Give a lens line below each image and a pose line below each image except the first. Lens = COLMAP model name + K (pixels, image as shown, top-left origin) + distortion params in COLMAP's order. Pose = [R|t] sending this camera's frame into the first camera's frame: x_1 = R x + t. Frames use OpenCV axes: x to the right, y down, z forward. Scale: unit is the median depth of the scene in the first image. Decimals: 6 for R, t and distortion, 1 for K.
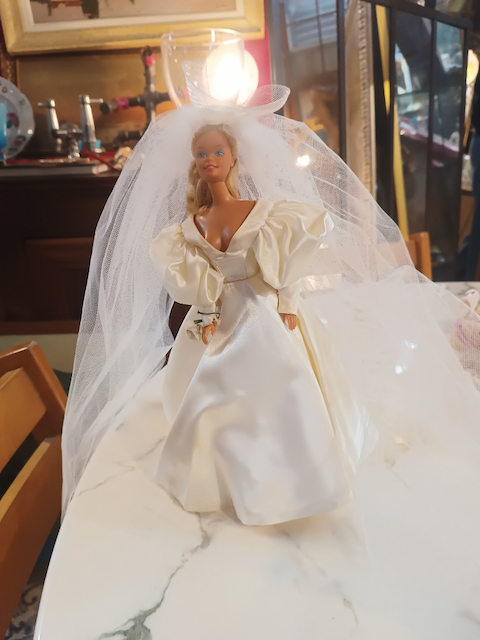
lens RADIAL K [[480.8, 0, 236.7], [0, 480.8, 320.5], [0, 0, 1]] dist [-0.032867, 0.011448]
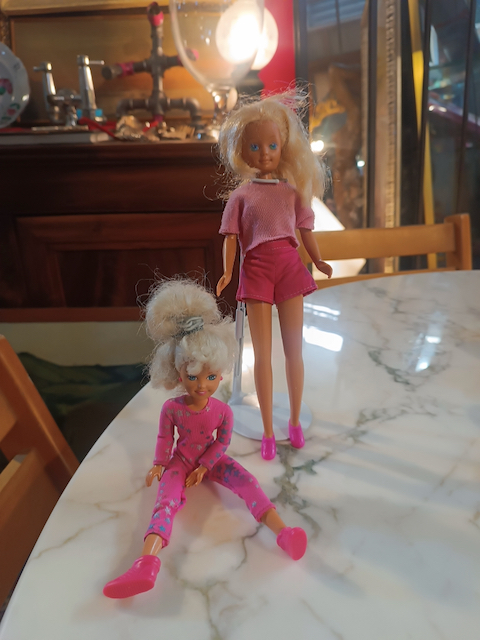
lens RADIAL K [[480.8, 0, 237.7], [0, 480.8, 320.4], [0, 0, 1]] dist [-0.032867, 0.011448]
pose [[0.999772, 0.013763, -0.016302, -0.007890], [-0.013393, 0.999655, 0.022580, -0.000919], [0.016608, -0.022356, 0.999612, 0.089434]]
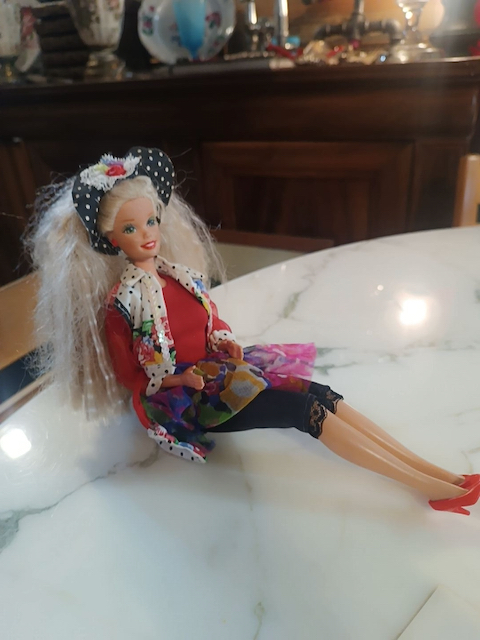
lens RADIAL K [[476.2, 0, 234.0], [0, 476.2, 321.2], [0, 0, 1]] dist [-0.025392, -0.002419]
pose [[0.884563, 0.192769, -0.424722, 0.089320], [-0.136945, 0.977802, 0.158584, 0.025290], [0.445865, -0.082114, 0.891326, 0.099431]]
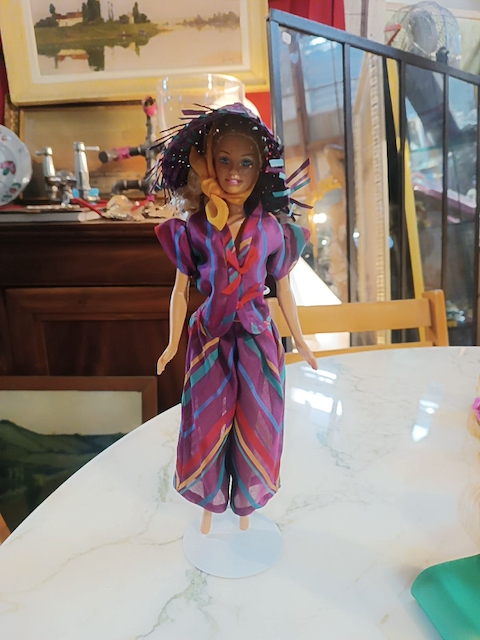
lens RADIAL K [[476.2, 0, 239.8], [0, 476.2, 319.4], [0, 0, 1]] dist [-0.025392, -0.002419]
pose [[0.999052, 0.022807, -0.037089, 0.042766], [-0.026829, 0.993364, -0.111842, -0.014904], [0.034292, 0.112731, 0.993034, 0.084342]]
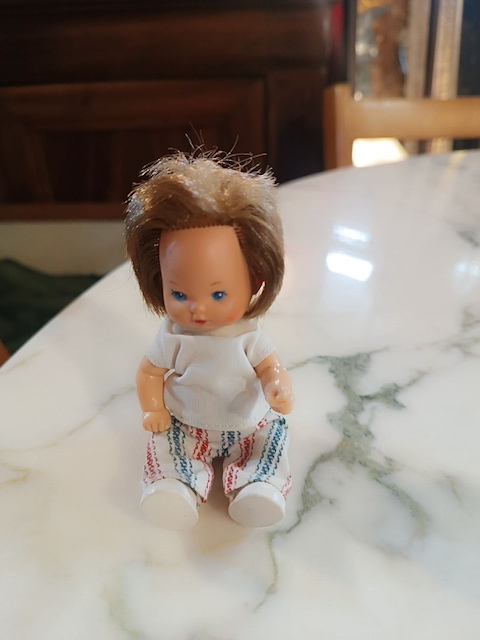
lens RADIAL K [[476.2, 0, 242.1], [0, 476.2, 337.9], [0, 0, 1]] dist [-0.025392, -0.002419]
pose [[0.998427, 0.035752, -0.043183, -0.010924], [-0.026315, 0.979008, 0.202118, 0.040340], [0.049503, -0.200664, 0.978409, 0.213170]]
